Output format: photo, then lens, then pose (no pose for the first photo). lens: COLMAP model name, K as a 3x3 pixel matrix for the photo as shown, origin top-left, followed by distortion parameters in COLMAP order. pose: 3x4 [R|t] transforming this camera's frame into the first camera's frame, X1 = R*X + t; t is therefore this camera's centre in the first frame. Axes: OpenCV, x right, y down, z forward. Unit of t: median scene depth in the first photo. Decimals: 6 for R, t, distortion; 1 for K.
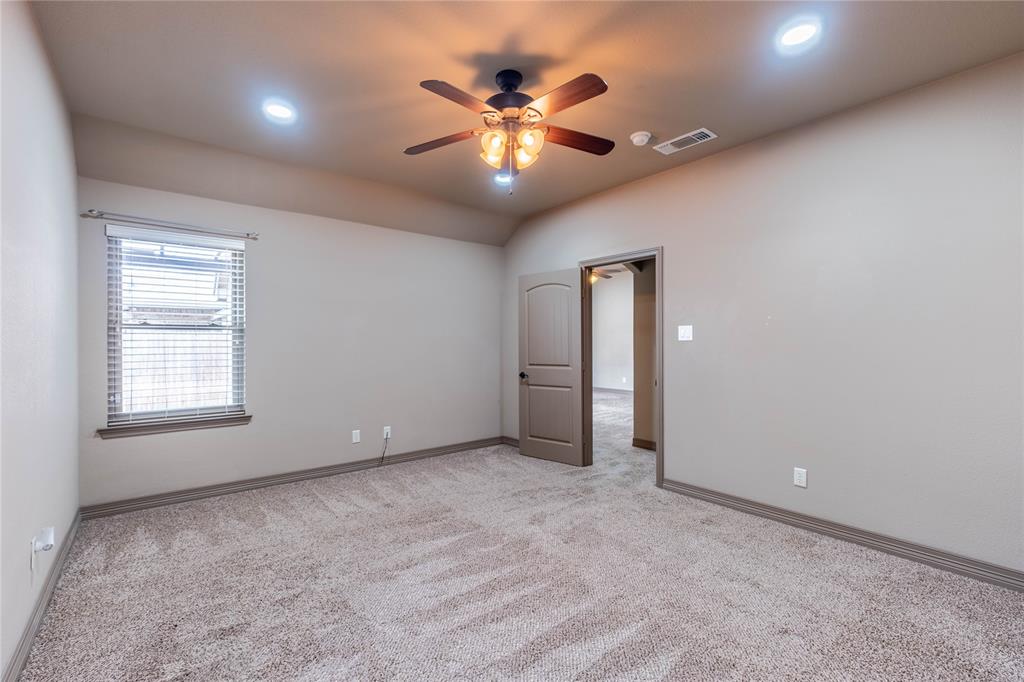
lens RADIAL K [[446.6, 0, 507.1], [0, 446.6, 341.4], [0, 0, 1]] dist [-0.008557, 0.005998]
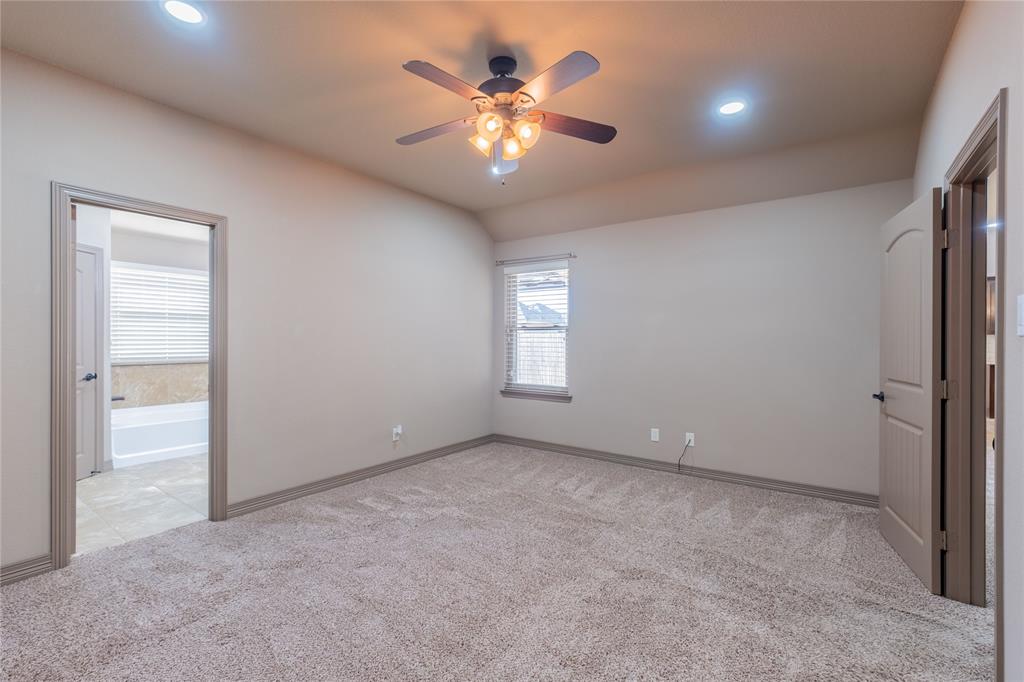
lens RADIAL K [[446.6, 0, 507.1], [0, 446.6, 341.4], [0, 0, 1]] dist [-0.008557, 0.005998]
pose [[0.262598, 0.006923, -0.964881, 0.633407], [-0.004157, 0.999973, 0.006043, 0.001724], [0.964896, 0.002424, 0.262620, 0.509116]]
